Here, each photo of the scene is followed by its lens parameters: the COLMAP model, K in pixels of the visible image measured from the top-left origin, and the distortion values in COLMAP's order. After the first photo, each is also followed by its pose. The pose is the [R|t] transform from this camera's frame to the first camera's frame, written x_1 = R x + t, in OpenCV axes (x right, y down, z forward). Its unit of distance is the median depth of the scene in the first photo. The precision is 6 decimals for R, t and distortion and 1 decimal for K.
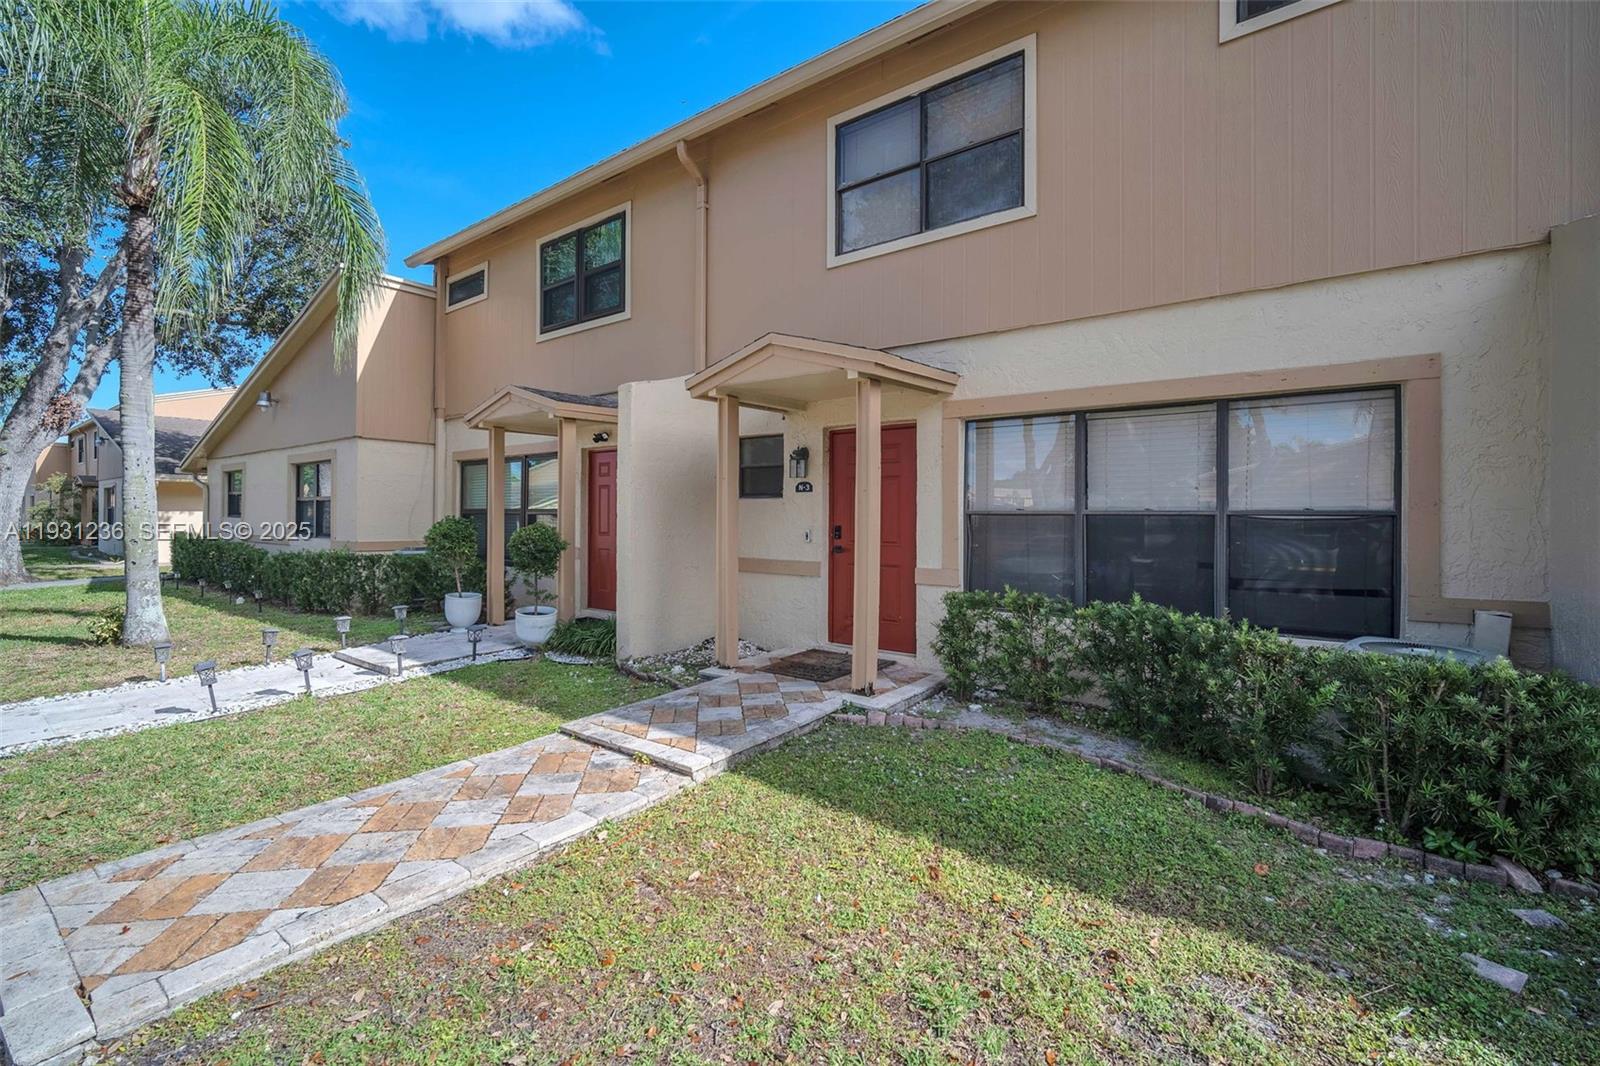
lens RADIAL K [[716.3, 0, 800.0], [0, 716.3, 533.0], [0, 0, 1]] dist [-0.002081, -0.000183]
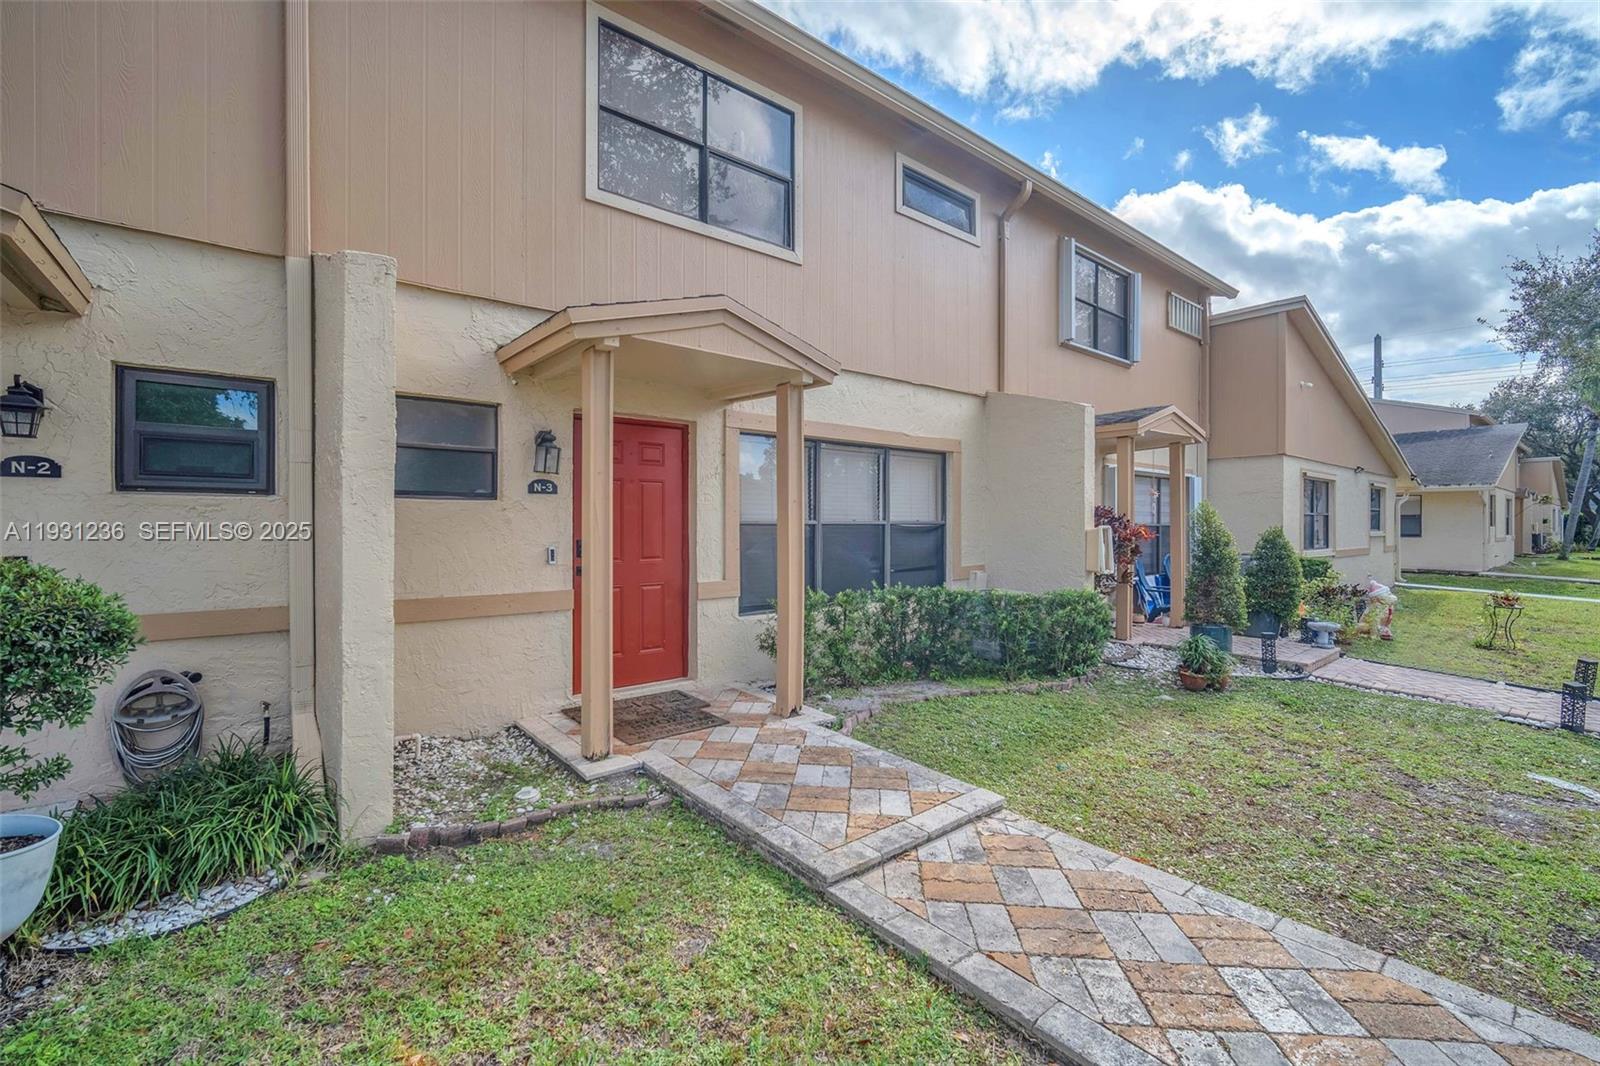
lens RADIAL K [[709.2, 0, 801.8], [0, 709.2, 542.3], [0, 0, 1]] dist [0.002131, 0.000354]
pose [[0.190255, -0.035423, 0.981095, -0.914279], [0.020979, 0.999267, 0.032011, -0.038171], [-0.981511, 0.014492, 0.190858, 0.888075]]
